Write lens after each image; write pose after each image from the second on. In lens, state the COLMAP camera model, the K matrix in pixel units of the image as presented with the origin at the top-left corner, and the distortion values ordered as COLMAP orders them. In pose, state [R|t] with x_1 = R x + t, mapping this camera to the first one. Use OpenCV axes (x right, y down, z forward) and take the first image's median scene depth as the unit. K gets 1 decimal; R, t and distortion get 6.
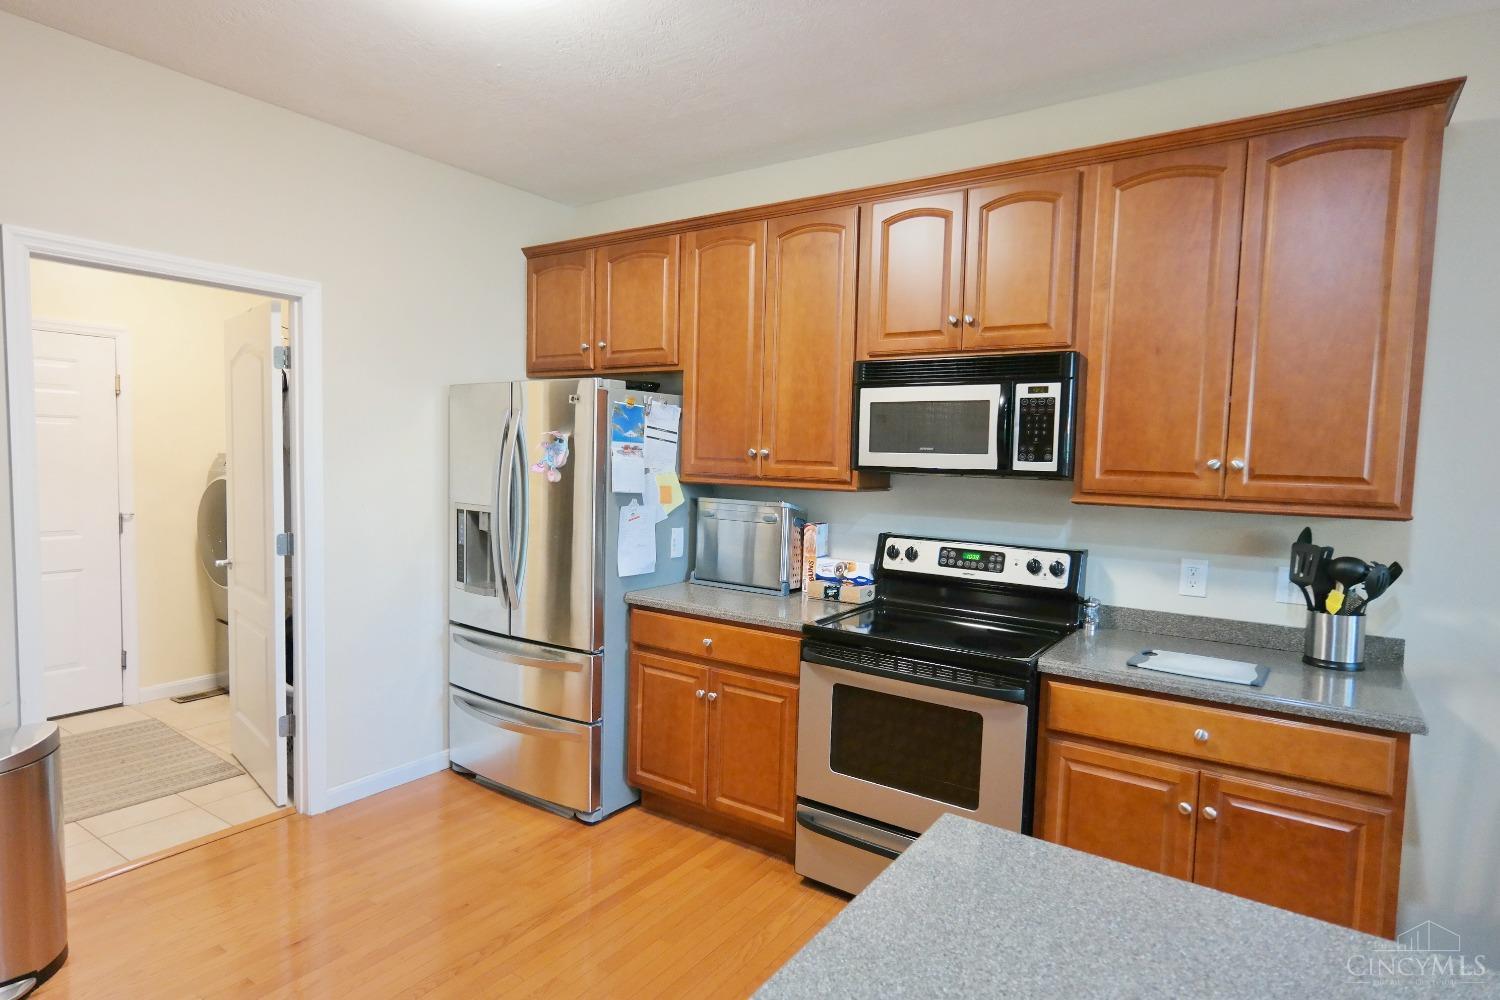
lens RADIAL K [[821.0, 0, 737.7], [0, 821.0, 506.8], [0, 0, 1]] dist [-0.002503, 0.011697]
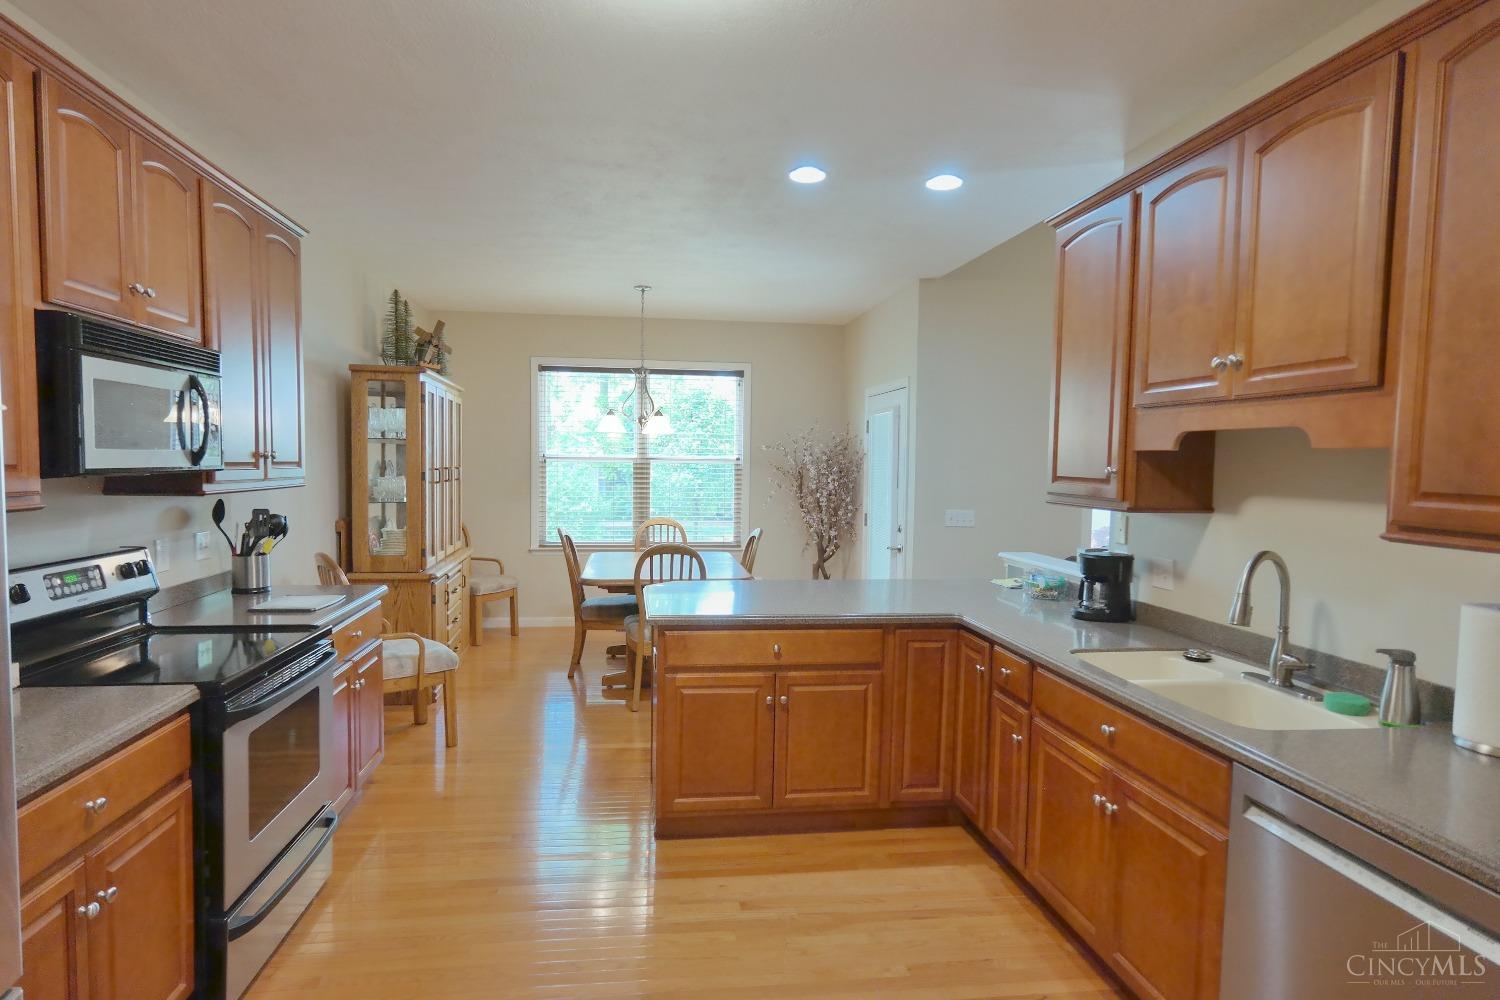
lens RADIAL K [[816.9, 0, 739.1], [0, 816.9, 508.0], [0, 0, 1]] dist [0.000475, 0.001283]
pose [[-0.673745, -0.077107, 0.734930, -0.772708], [0.021380, 0.992091, 0.123688, -0.096908], [-0.738654, 0.099047, -0.666768, 1.128718]]
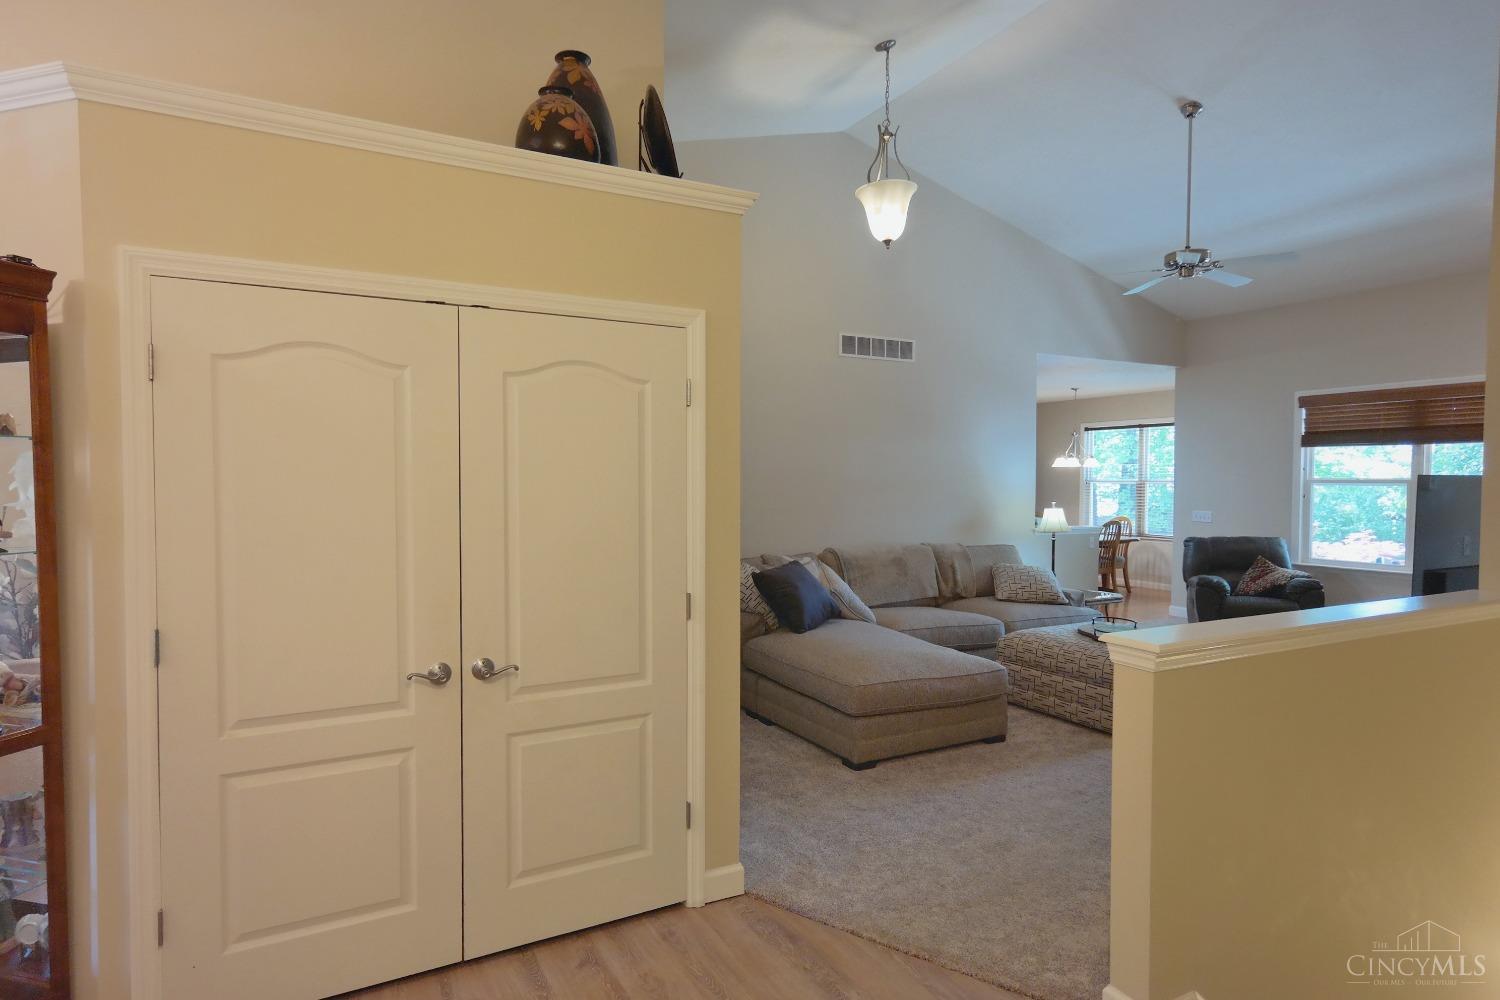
lens RADIAL K [[816.9, 0, 739.1], [0, 816.9, 508.0], [0, 0, 1]] dist [0.000475, 0.001283]
pose [[0.454312, -0.049333, 0.889476, -3.262879], [0.072147, 0.997223, 0.018458, -0.027778], [-0.887916, 0.055787, 0.456610, -0.500359]]
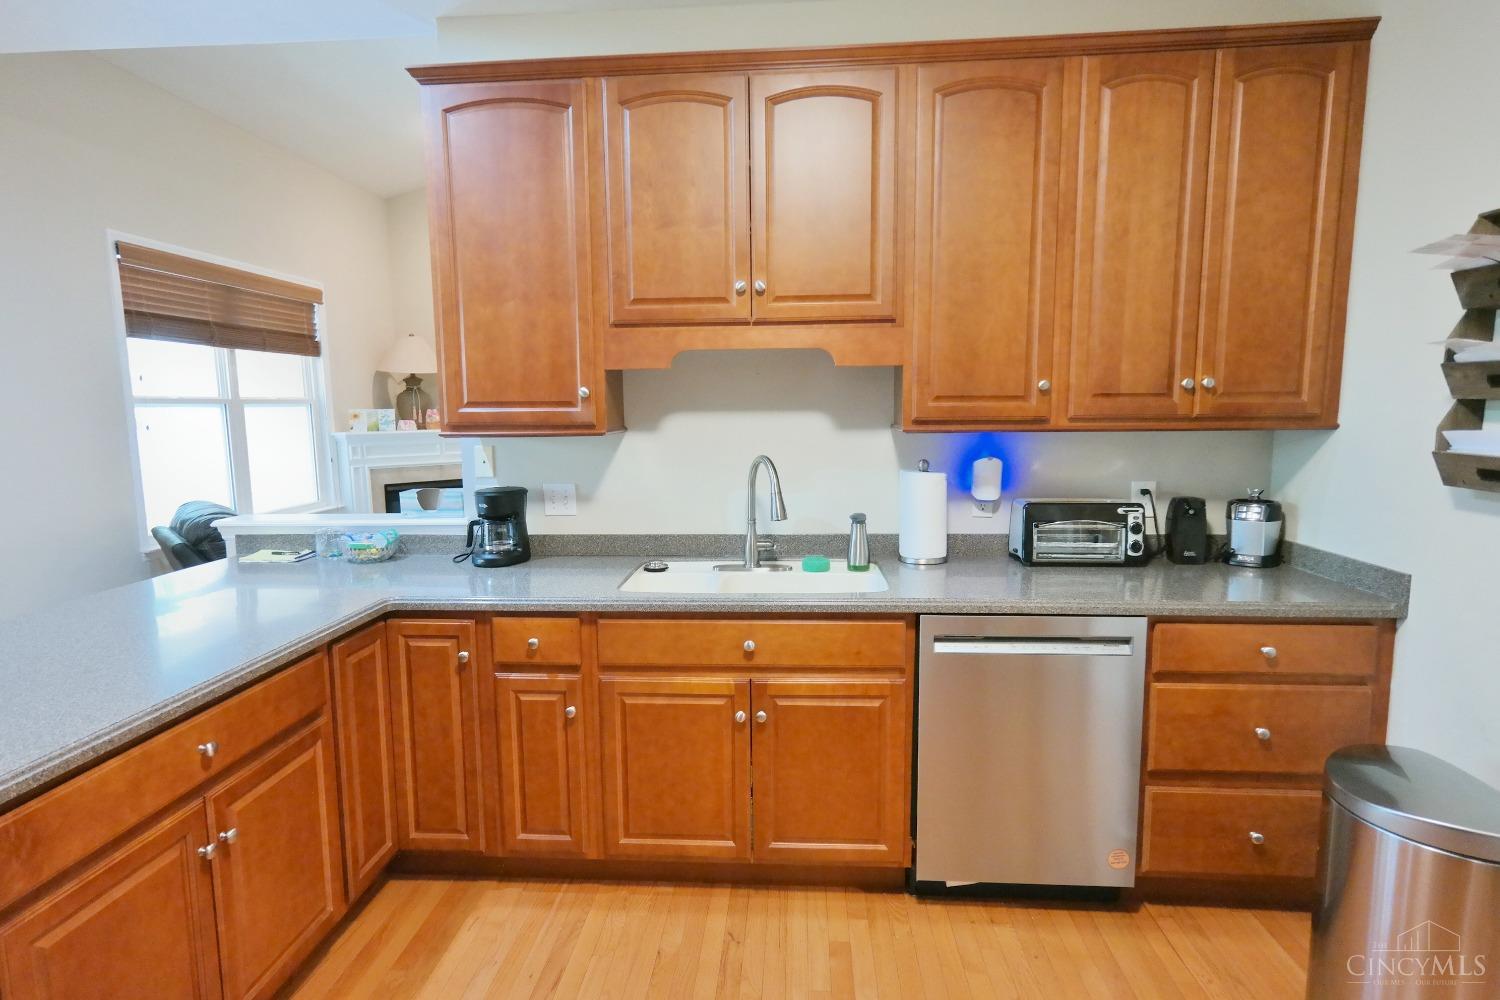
lens RADIAL K [[821.0, 0, 737.7], [0, 821.0, 506.8], [0, 0, 1]] dist [-0.002503, 0.011697]
pose [[-0.861905, 0.051730, -0.504424, -0.026753], [-0.042639, 0.983865, 0.173755, -0.049362], [0.505274, 0.171268, -0.845793, 1.009185]]
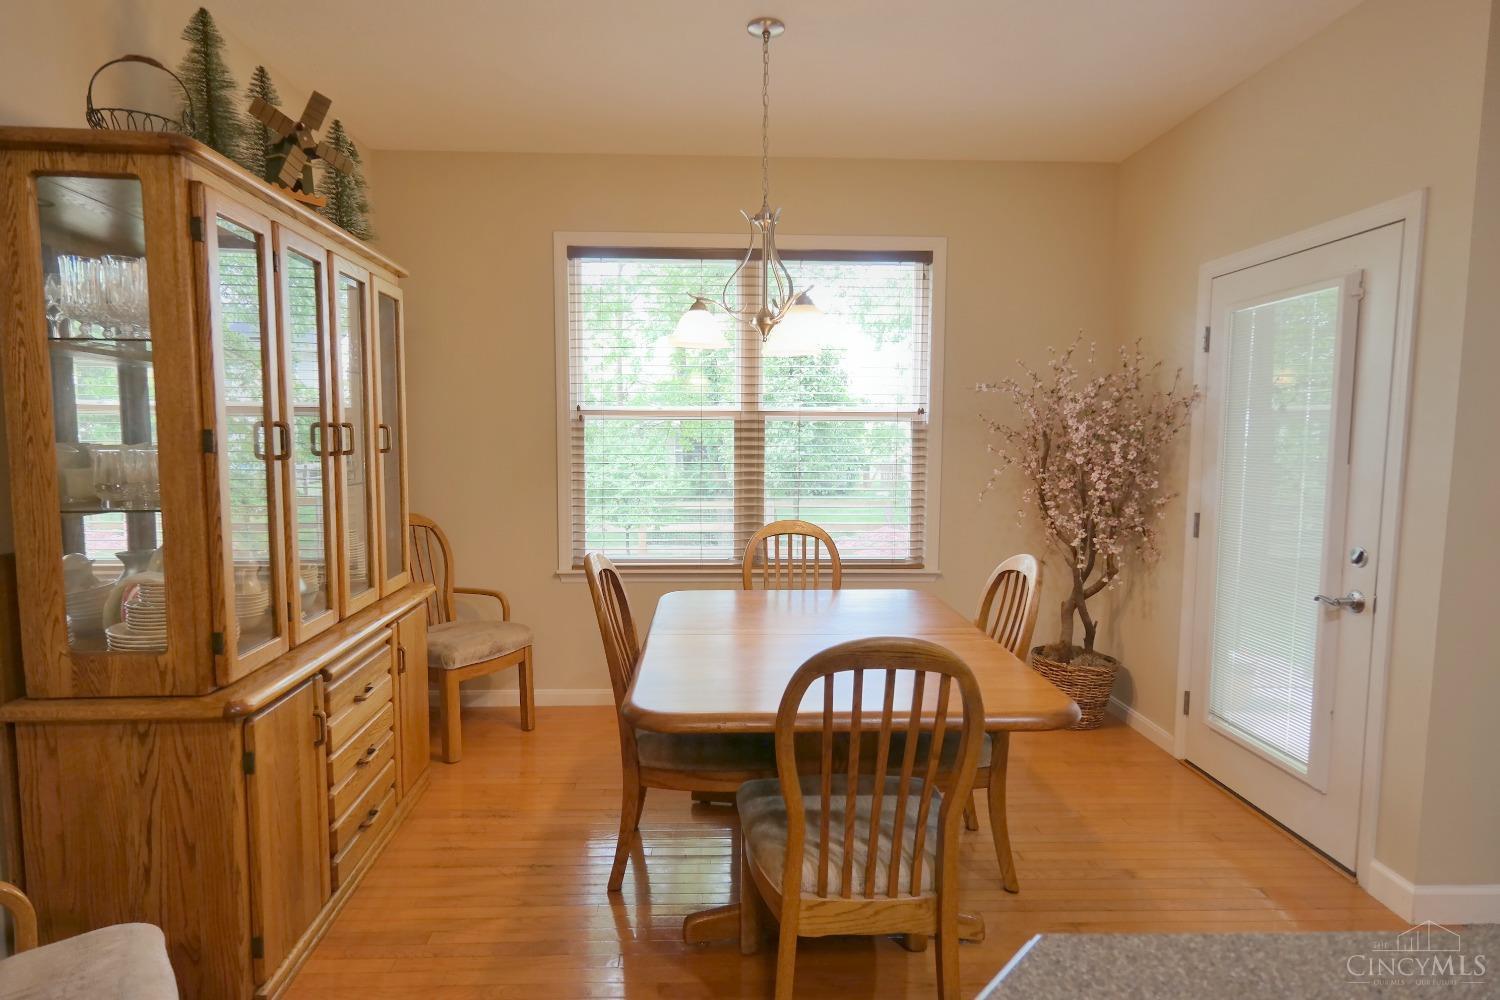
lens RADIAL K [[821.0, 0, 737.7], [0, 821.0, 506.8], [0, 0, 1]] dist [-0.002503, 0.011697]
pose [[-0.602525, -0.100948, 0.791690, 0.199392], [0.035692, 0.987568, 0.153088, 0.005028], [-0.797301, 0.120496, -0.591432, 0.508382]]
